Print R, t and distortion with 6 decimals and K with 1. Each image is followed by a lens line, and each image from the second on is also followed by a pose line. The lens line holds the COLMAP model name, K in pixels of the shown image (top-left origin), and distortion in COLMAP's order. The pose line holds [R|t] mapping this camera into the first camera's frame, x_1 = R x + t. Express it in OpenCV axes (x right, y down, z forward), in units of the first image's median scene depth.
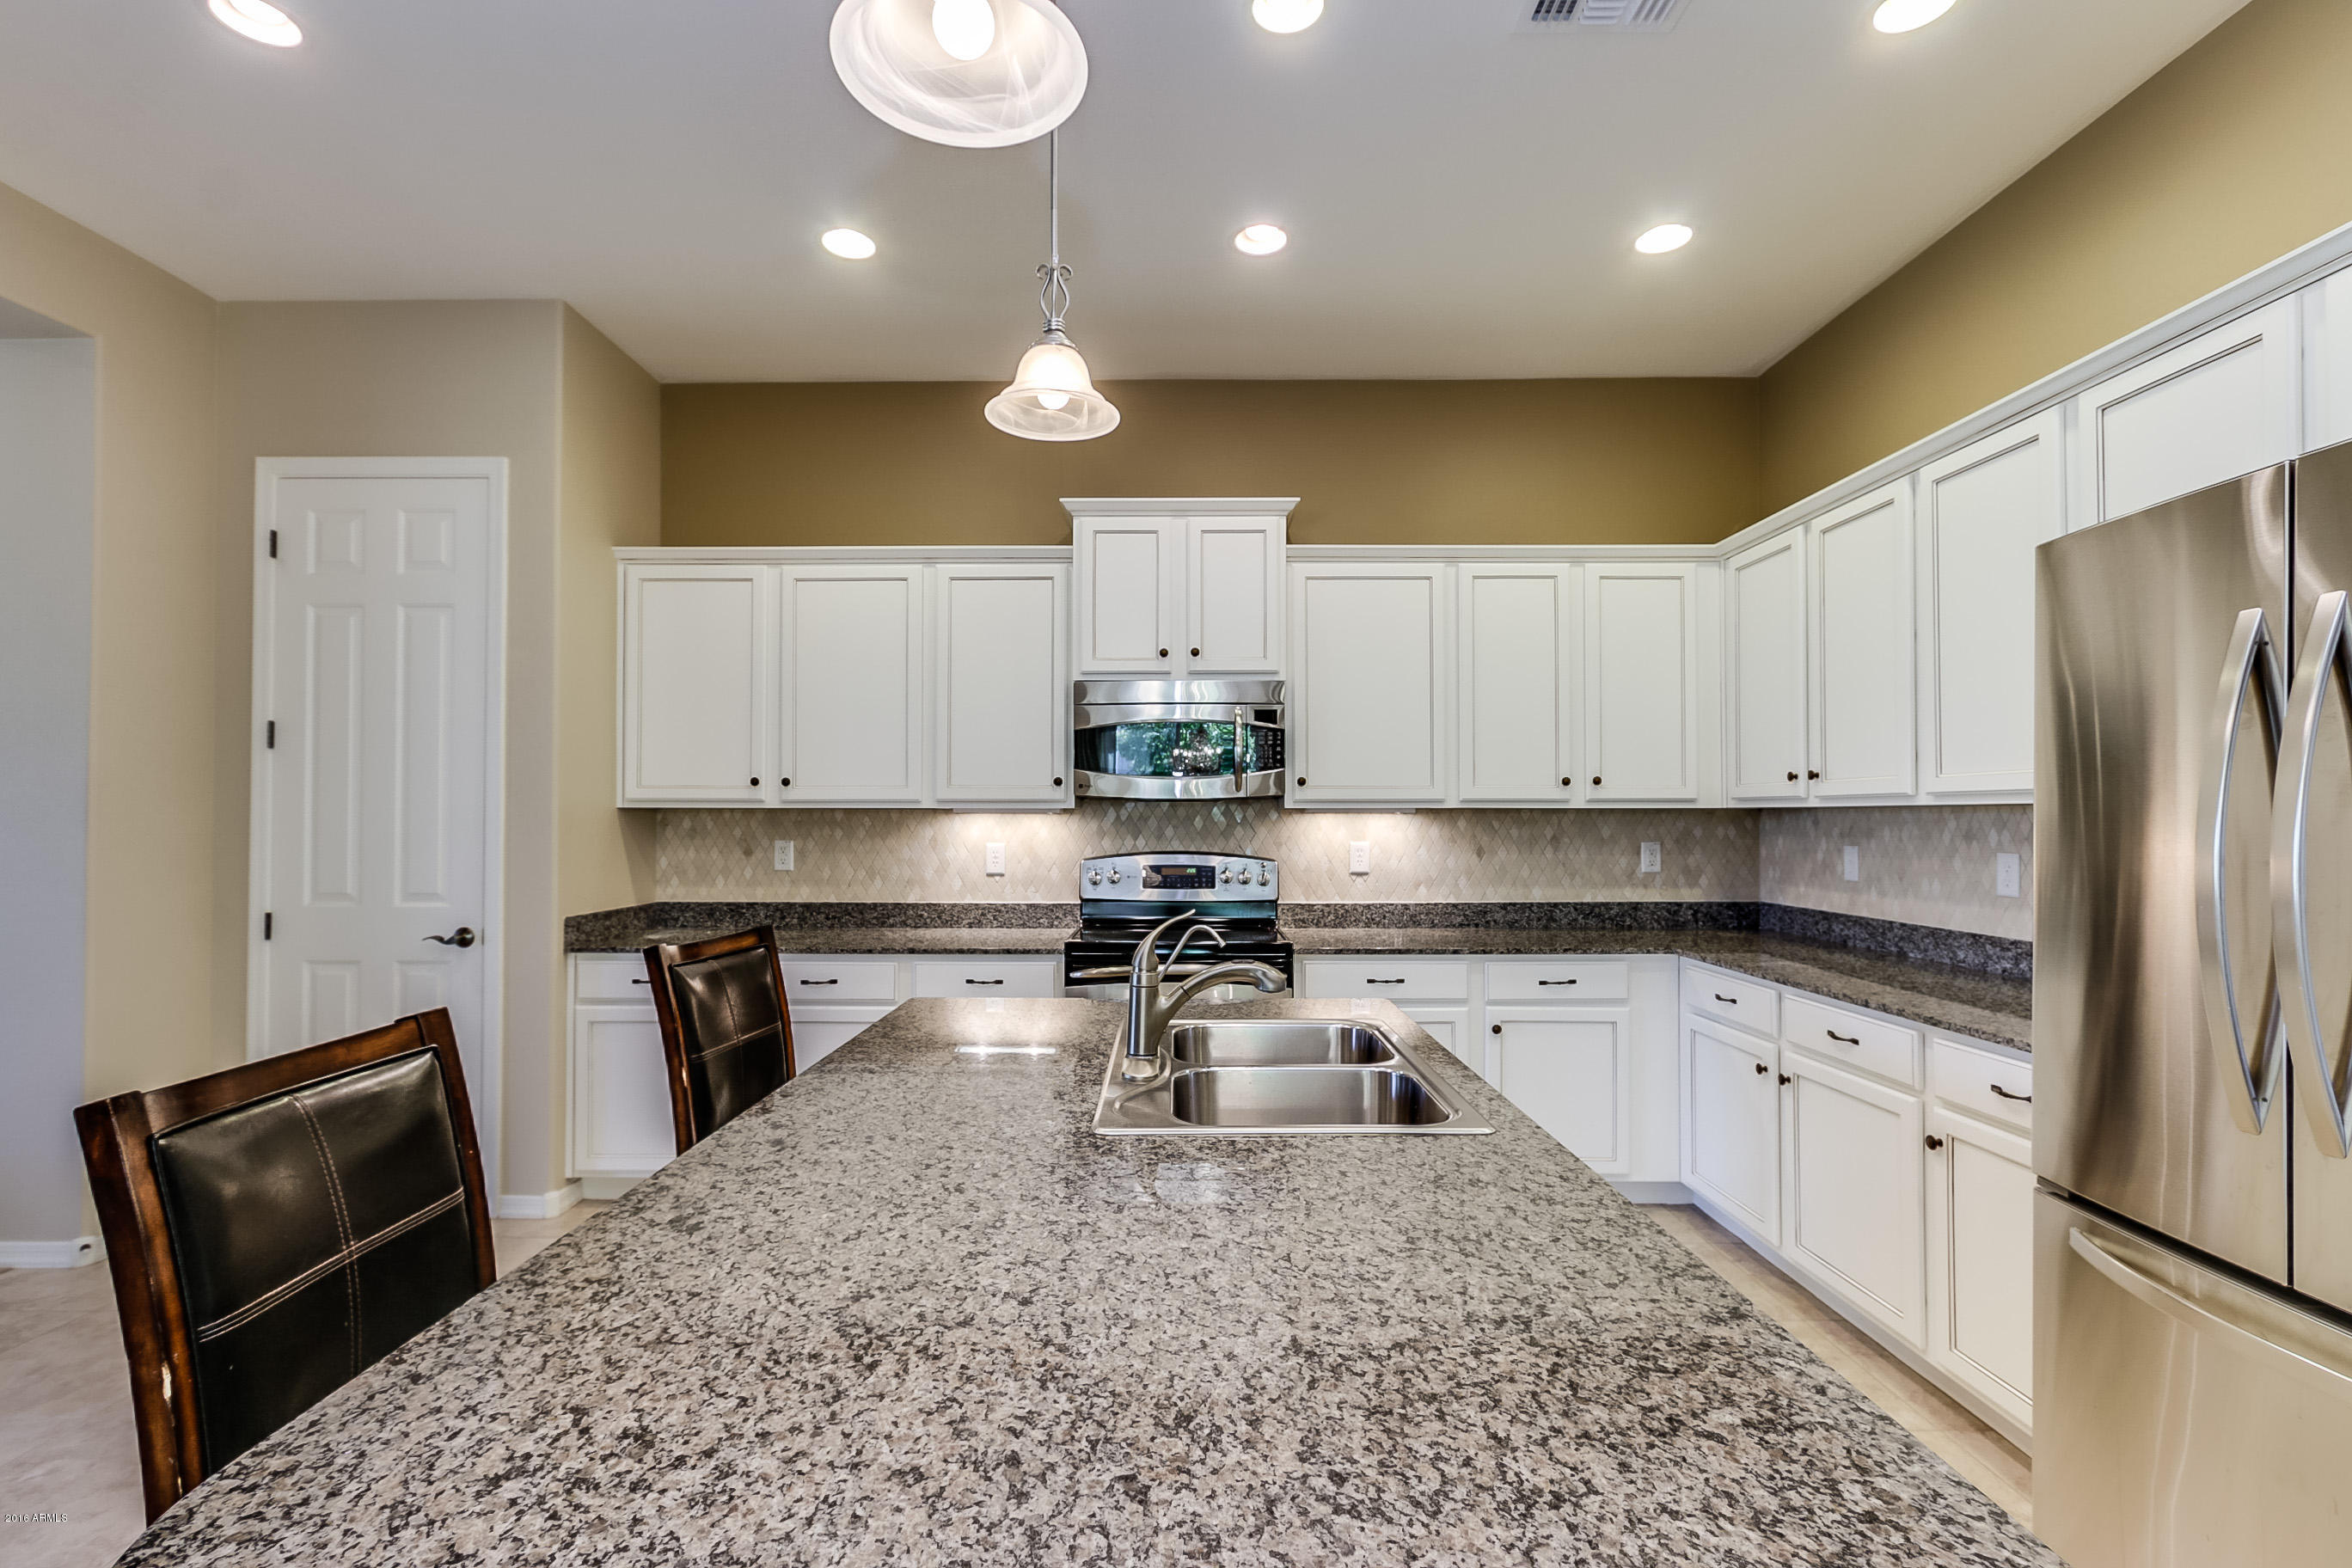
lens RADIAL K [[1081.8, 0, 1171.3], [0, 1081.8, 804.1], [0, 0, 1]] dist [-0.001070, 0.003314]
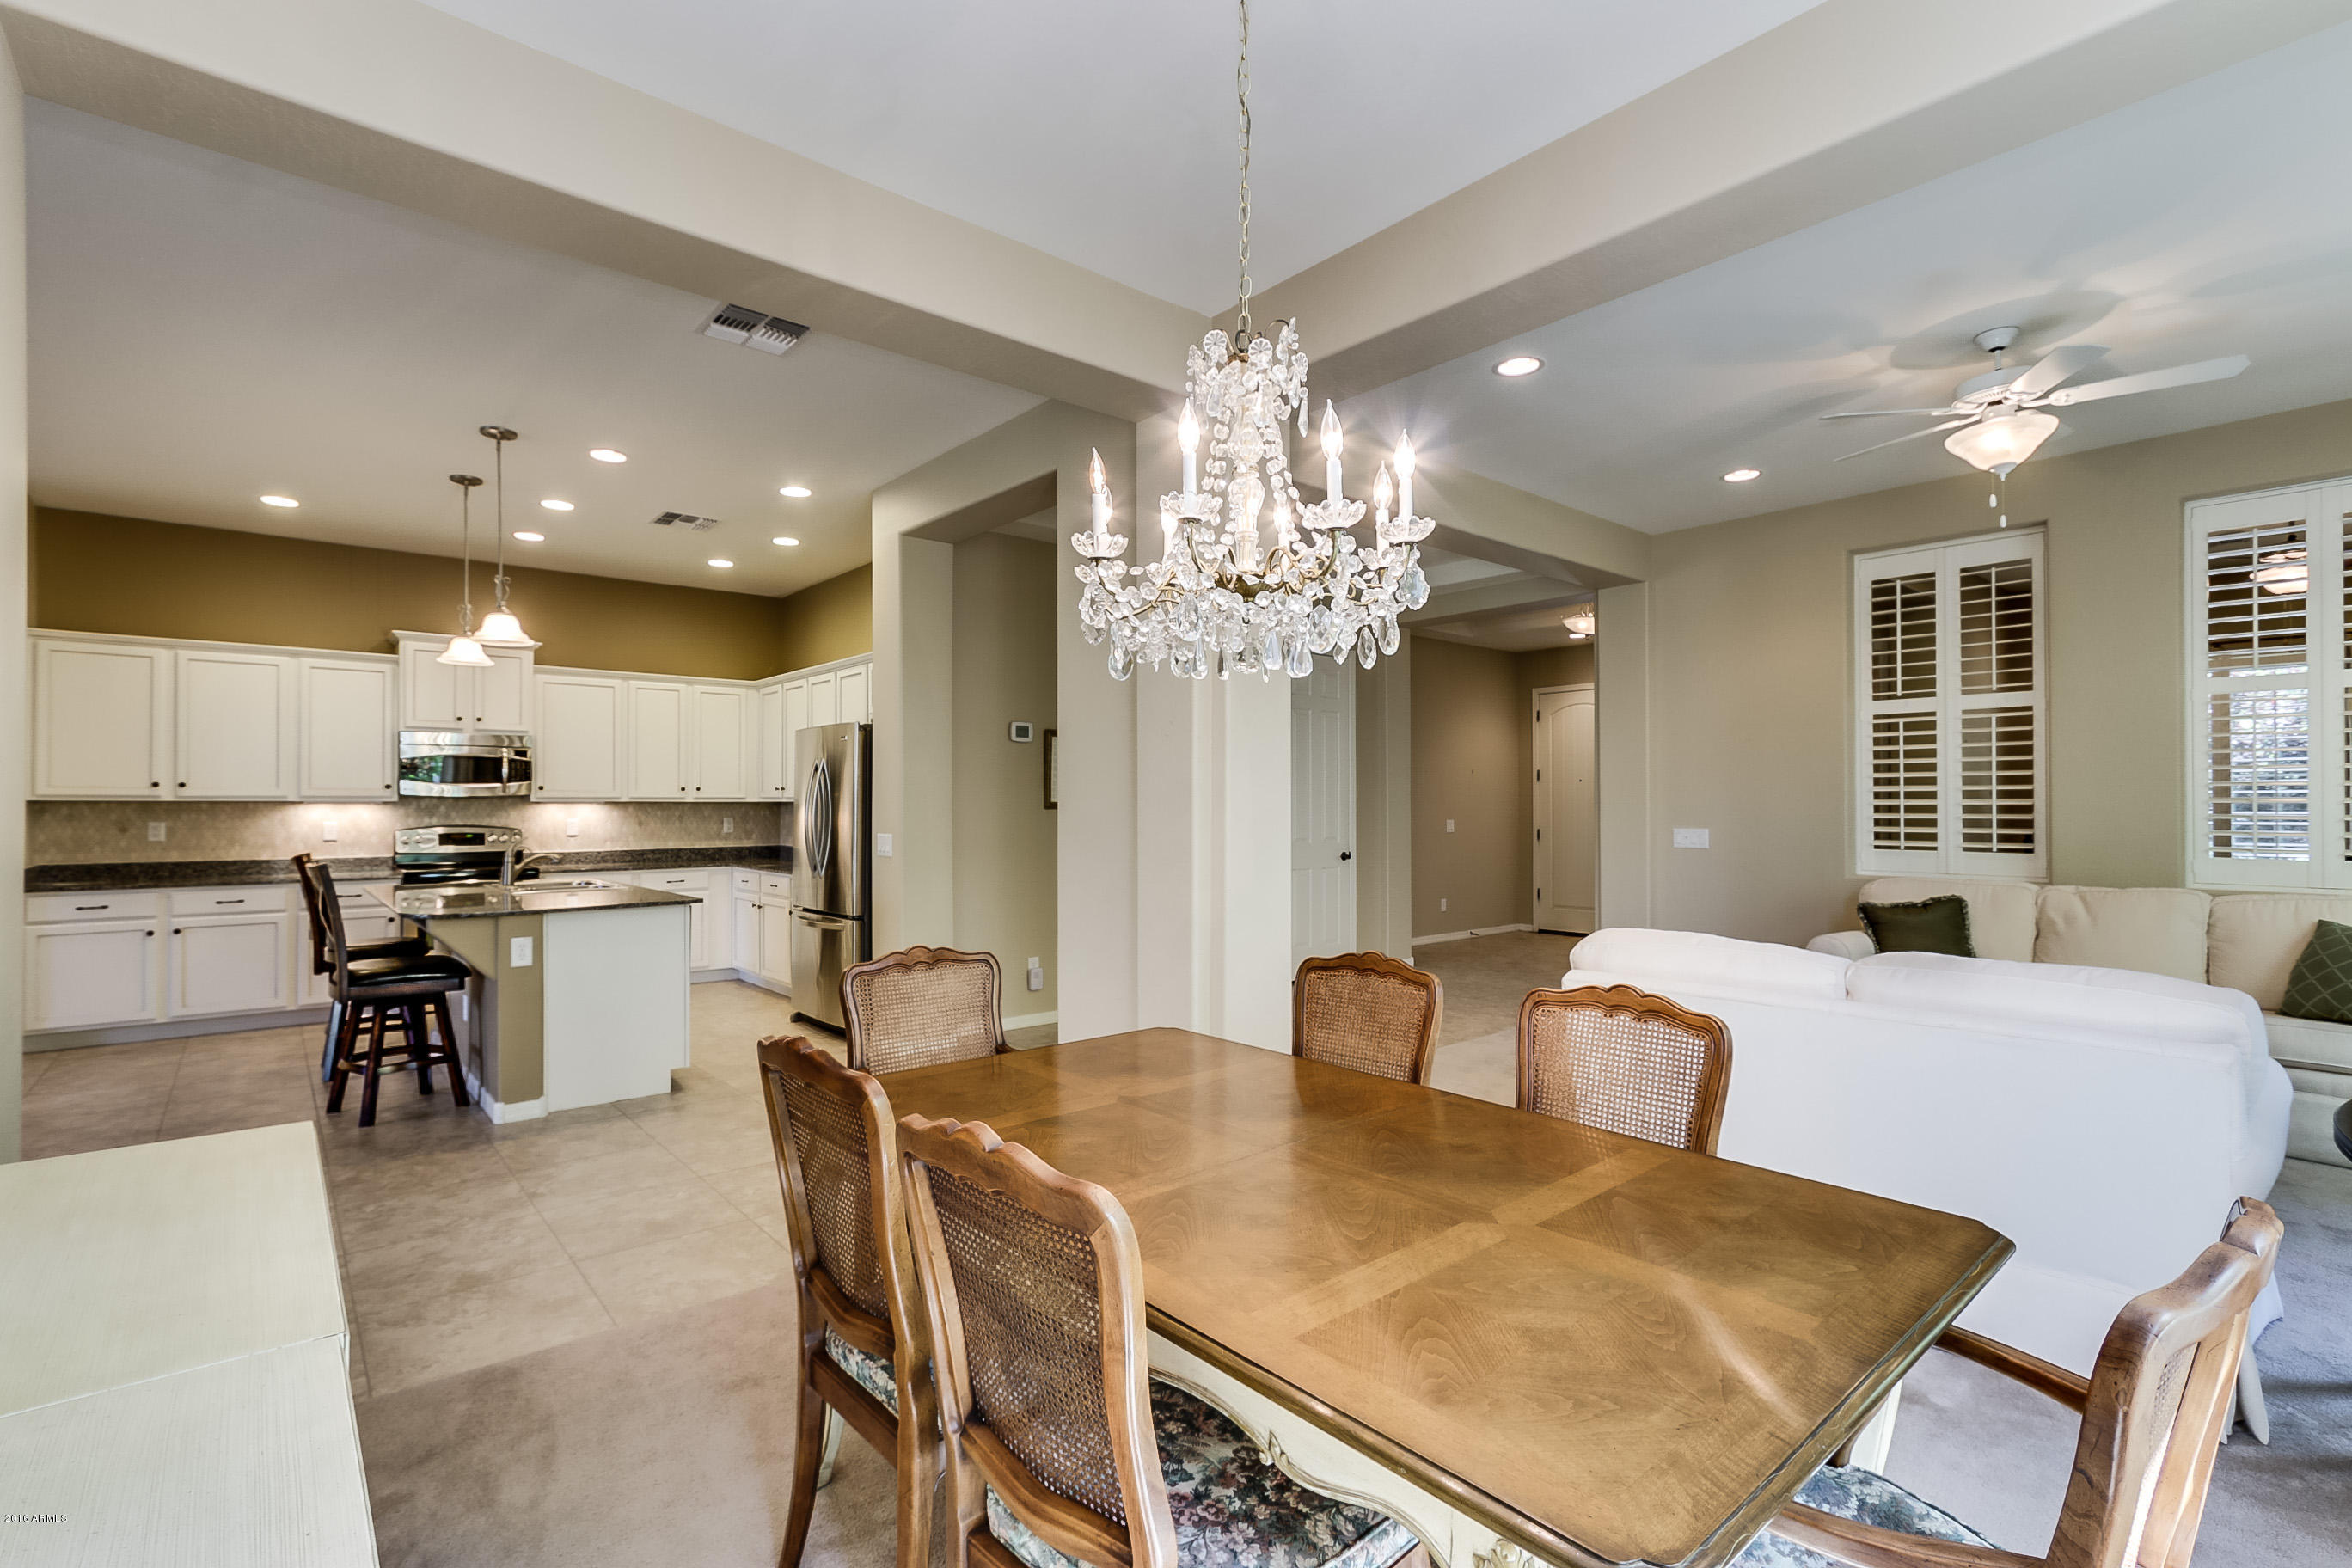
lens RADIAL K [[1081.8, 0, 1155.2], [0, 1081.8, 809.0], [0, 0, 1]] dist [-0.001070, 0.003314]
pose [[0.758417, -0.003289, 0.651762, -0.291648], [-0.007795, 0.999870, 0.014116, -0.017855], [-0.651723, -0.015787, 0.758292, -1.121408]]
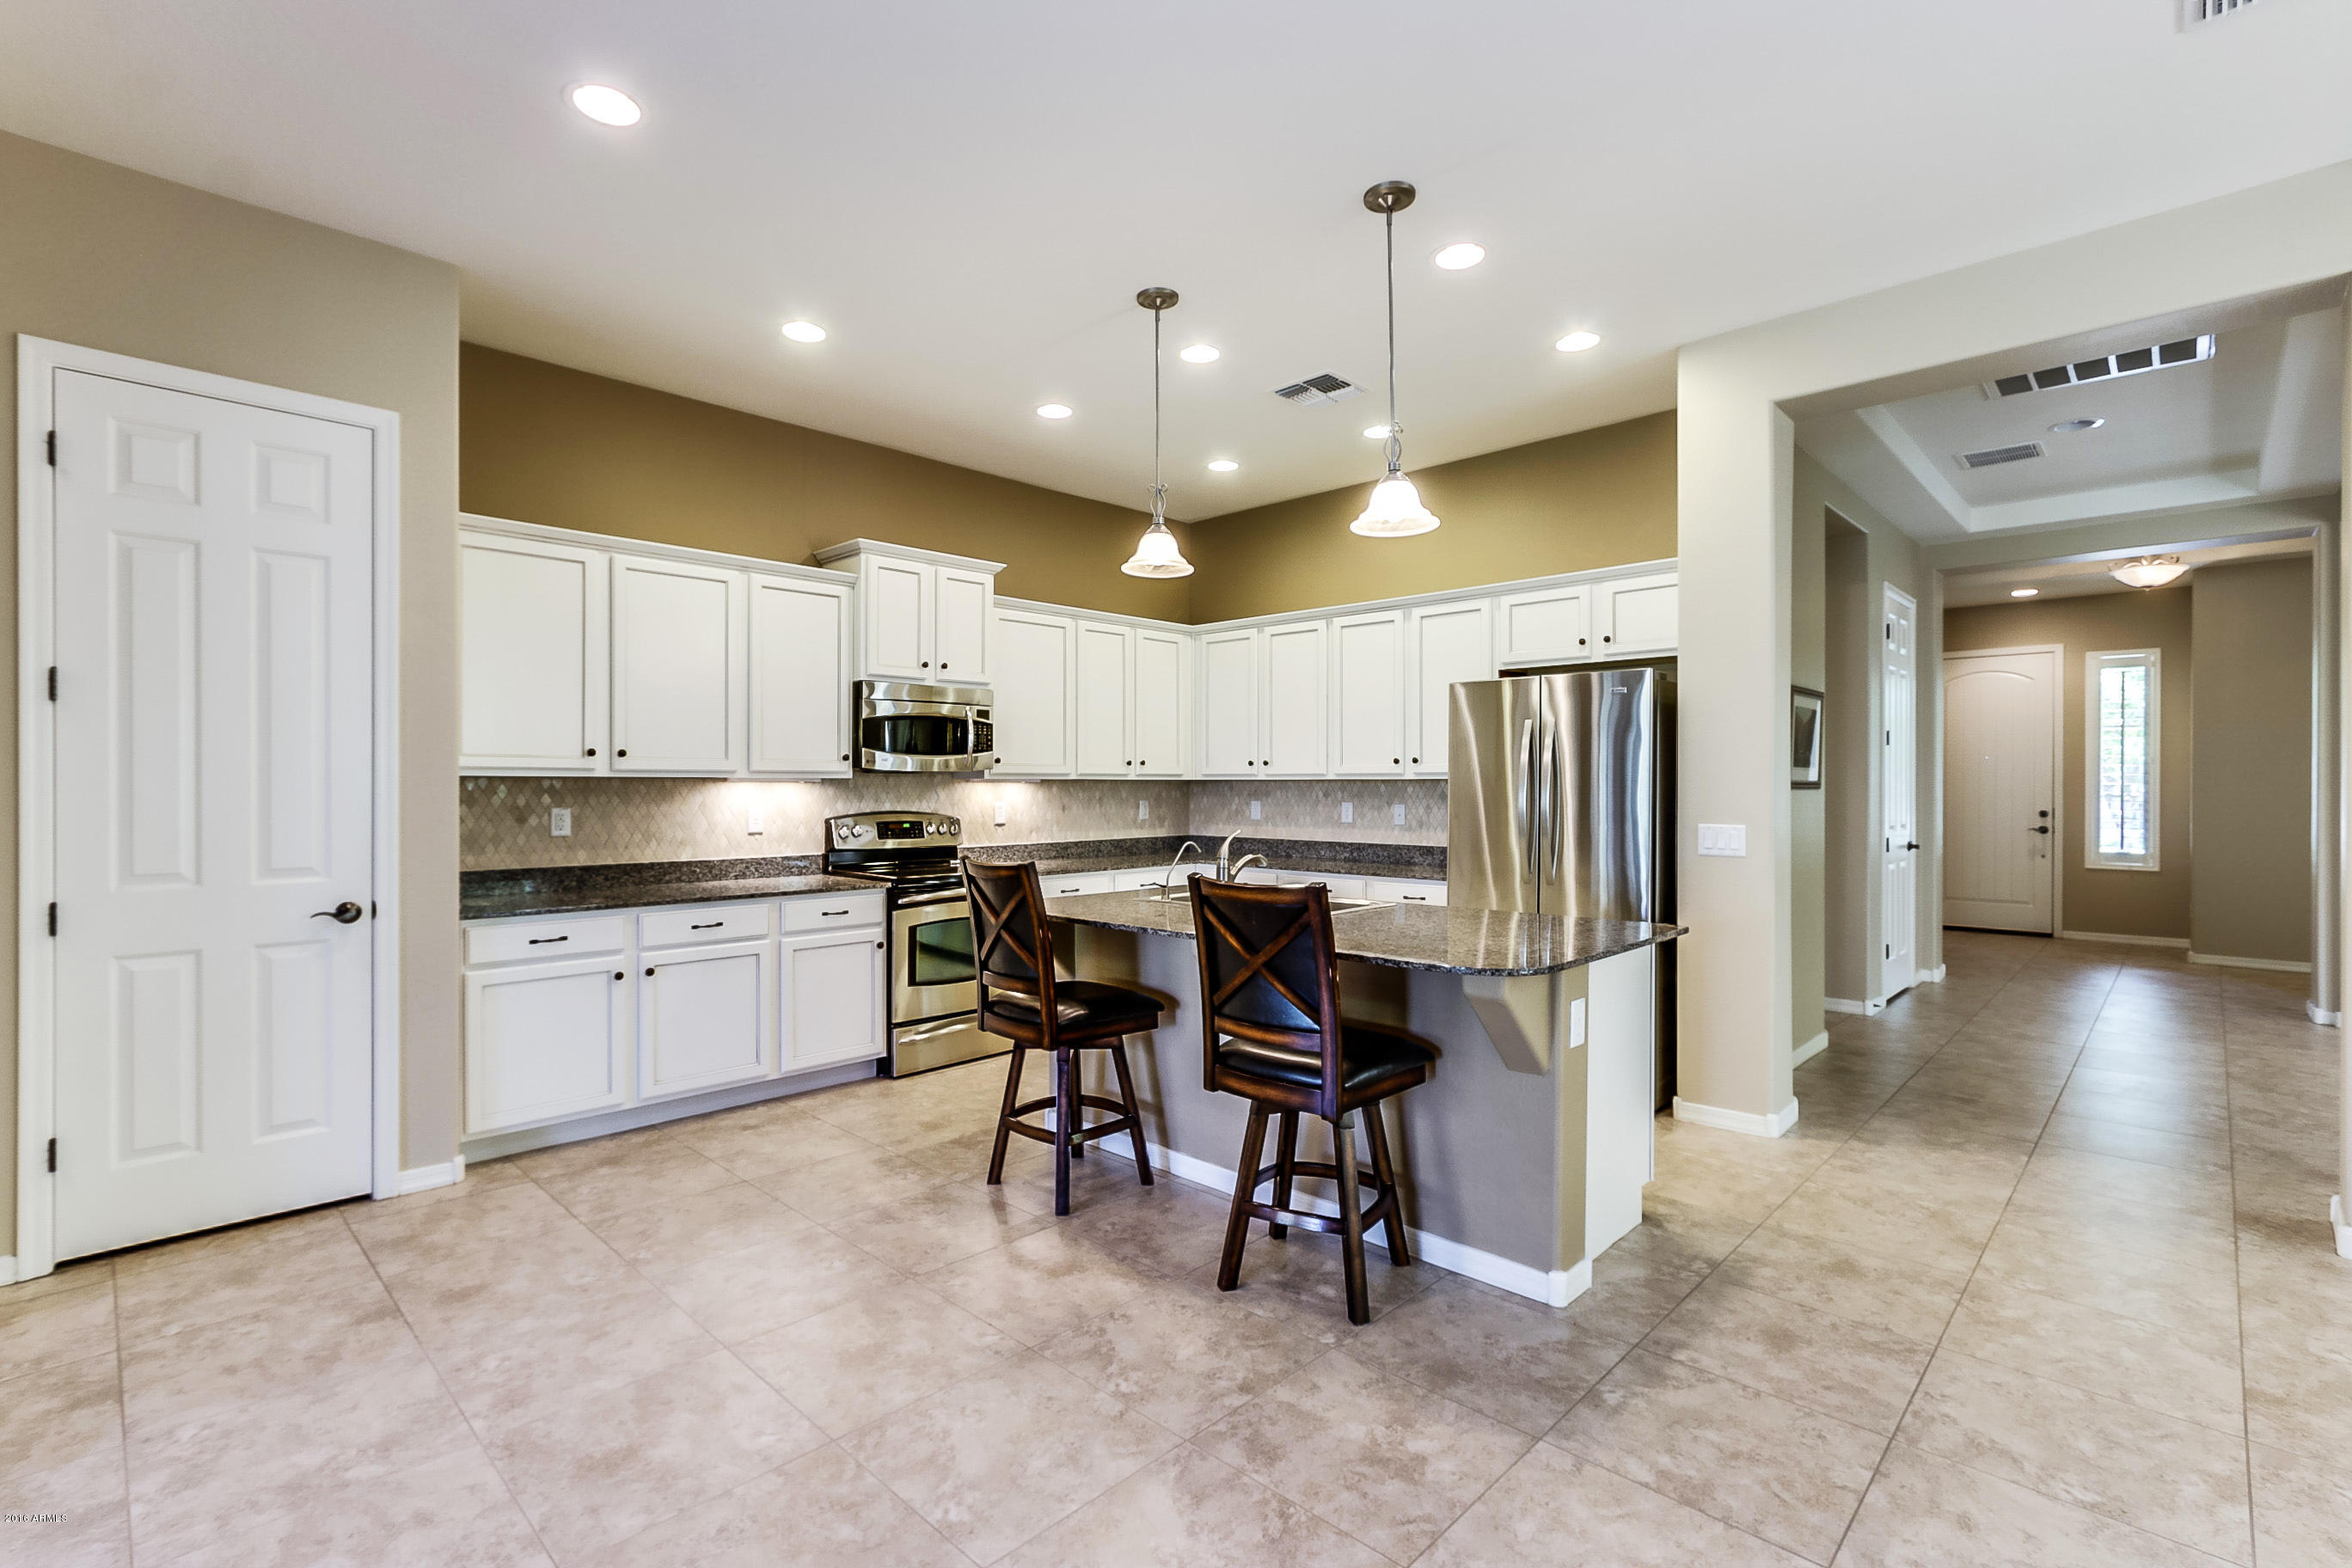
lens RADIAL K [[1081.8, 0, 1156.0], [0, 1081.8, 796.9], [0, 0, 1]] dist [-0.001070, 0.003314]
pose [[0.694732, -0.007950, 0.719224, -0.728167], [-0.008810, 0.999770, 0.019561, -0.002345], [-0.719214, -0.019926, 0.694502, -0.144594]]
